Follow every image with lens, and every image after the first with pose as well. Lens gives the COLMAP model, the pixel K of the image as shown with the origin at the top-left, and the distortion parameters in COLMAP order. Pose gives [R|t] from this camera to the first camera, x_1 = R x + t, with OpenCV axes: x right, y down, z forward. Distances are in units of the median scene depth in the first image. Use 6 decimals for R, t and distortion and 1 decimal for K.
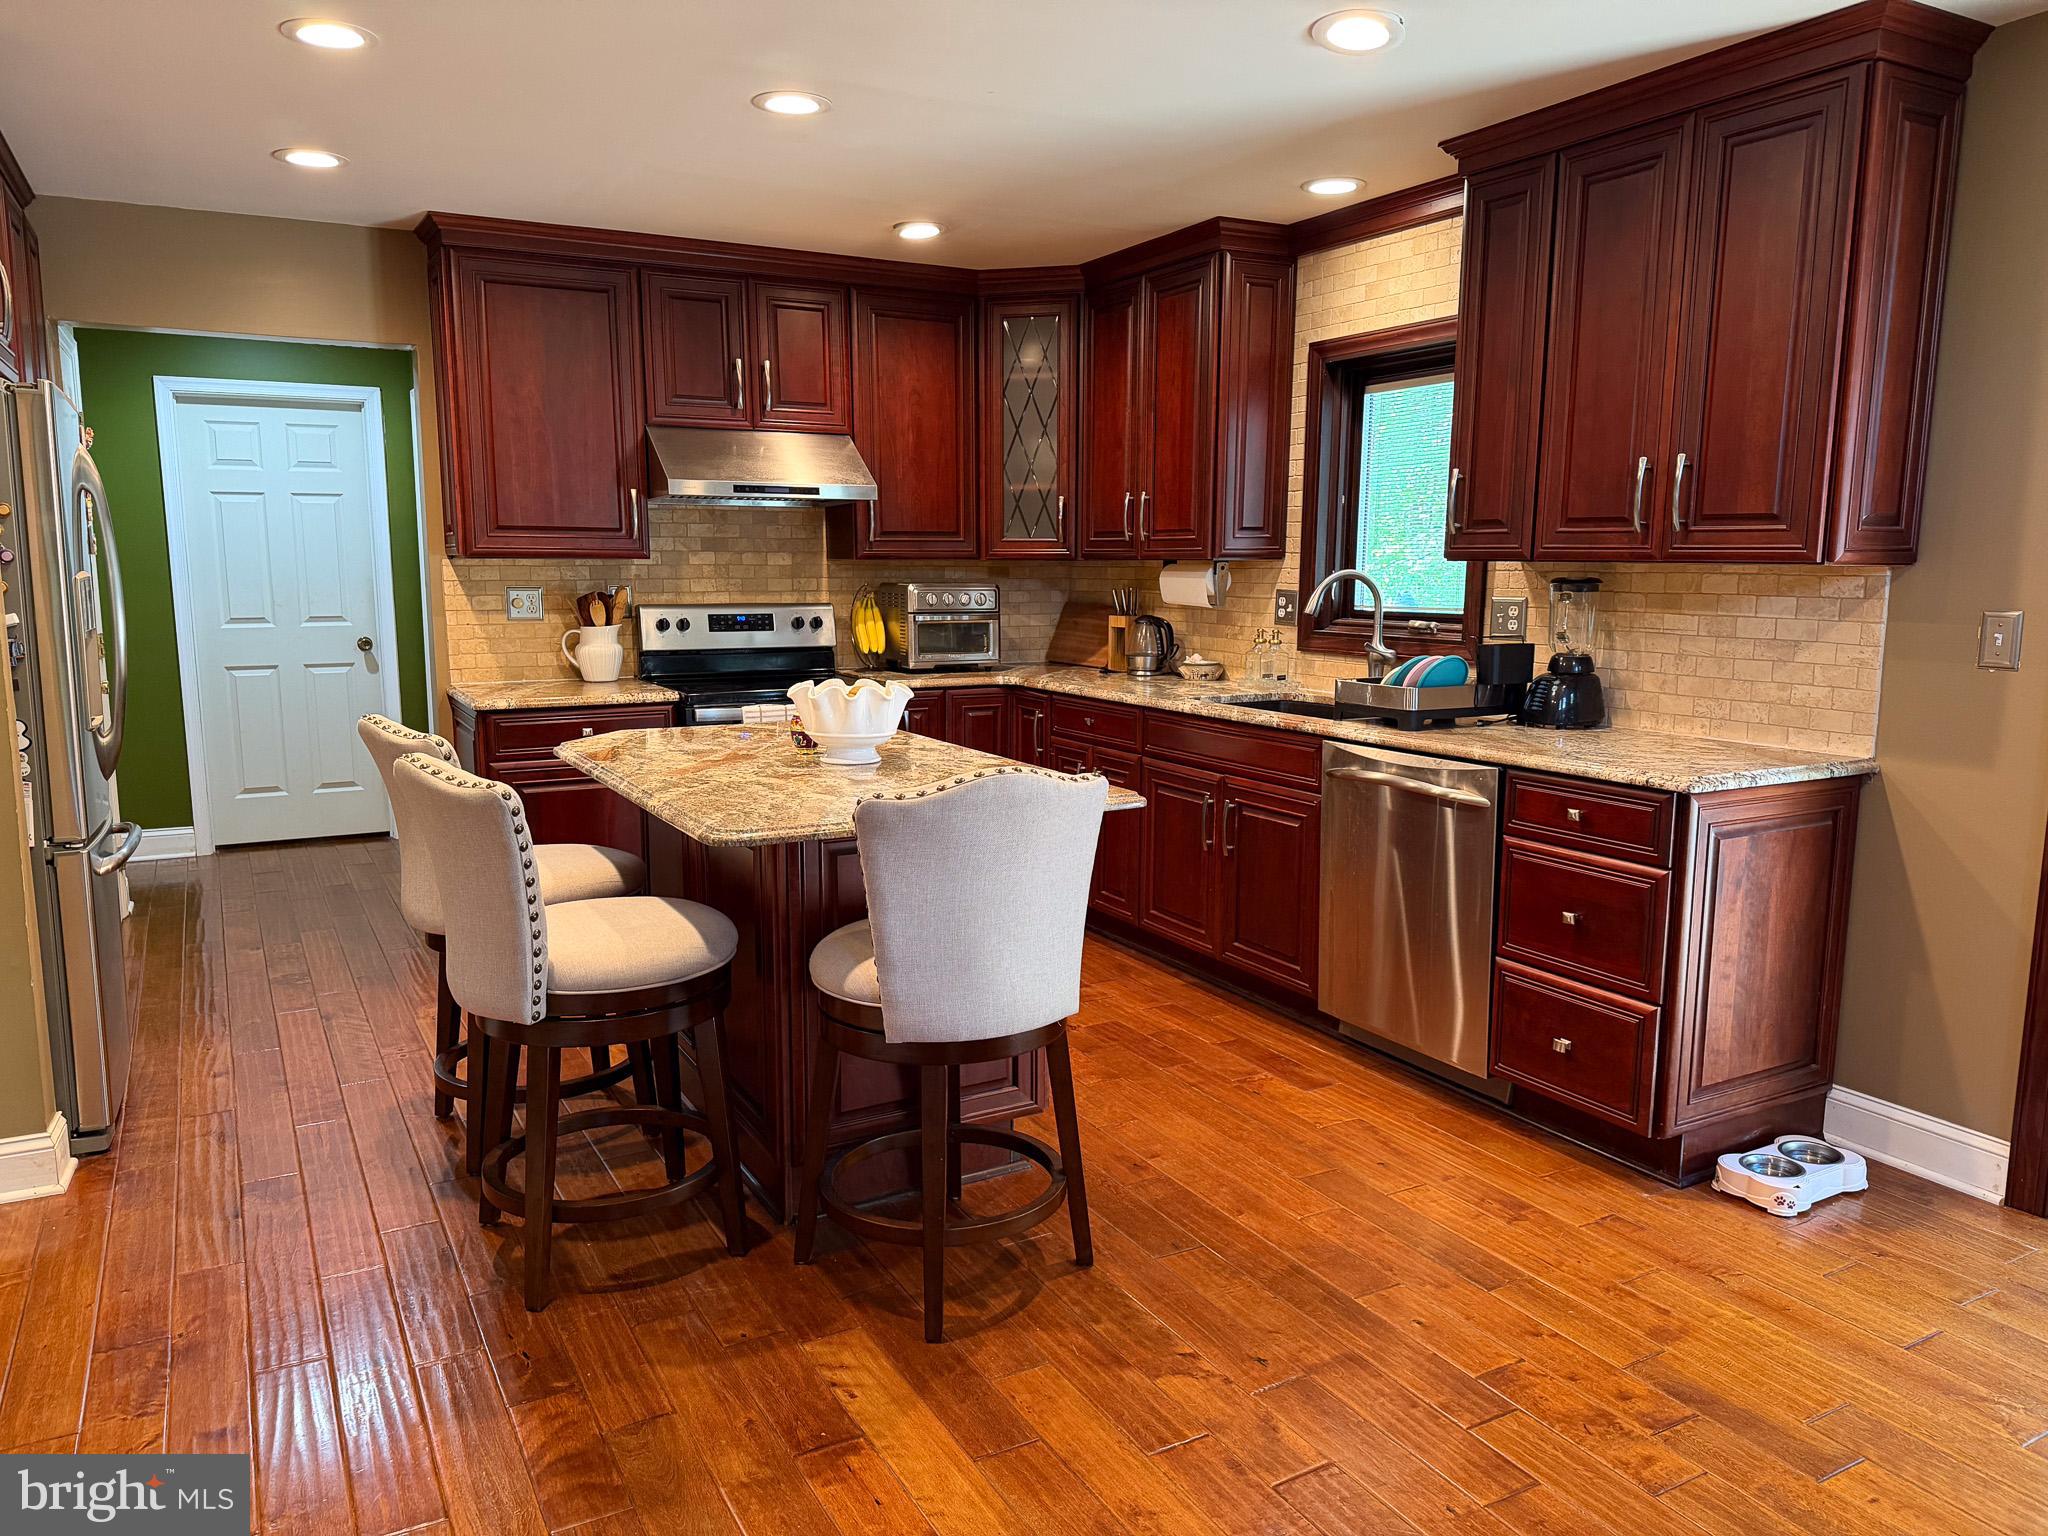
lens RADIAL K [[1427.0, 0, 1017.1], [0, 1427.0, 782.7], [0, 0, 1]] dist [0.044141, -0.065393]
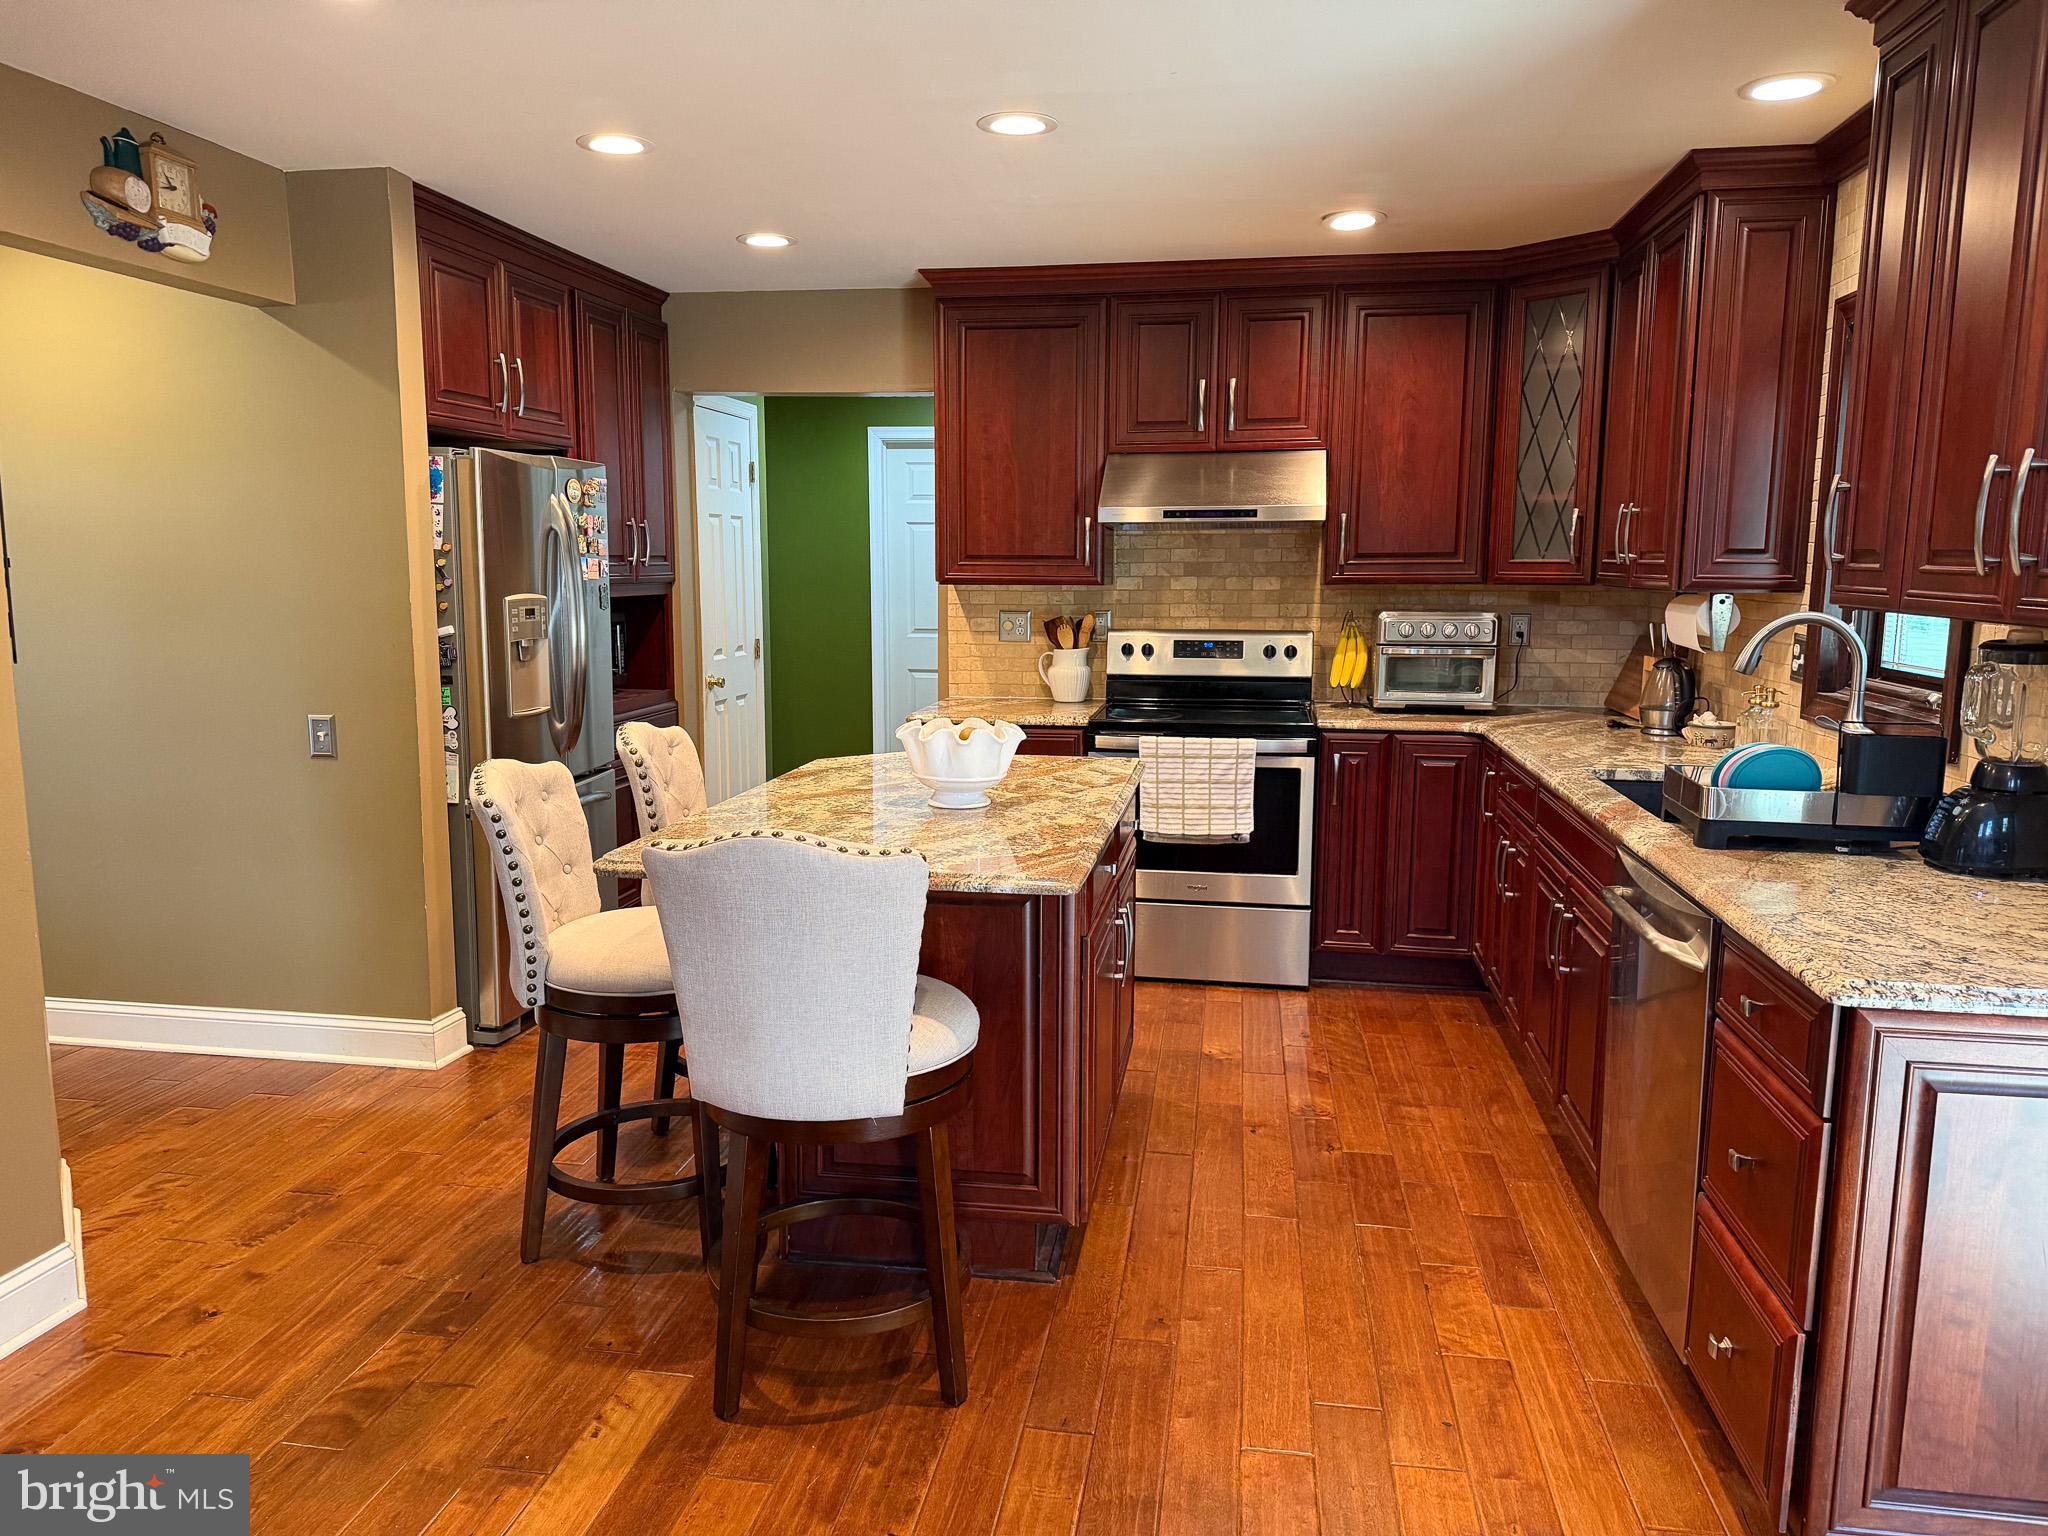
lens RADIAL K [[1427.0, 0, 1005.9], [0, 1427.0, 766.5], [0, 0, 1]] dist [0.044141, -0.065393]
pose [[0.775856, 0.087633, -0.624795, 0.319042], [-0.096885, 0.995109, 0.019263, -0.039672], [0.623427, 0.045588, 0.780551, 0.169346]]
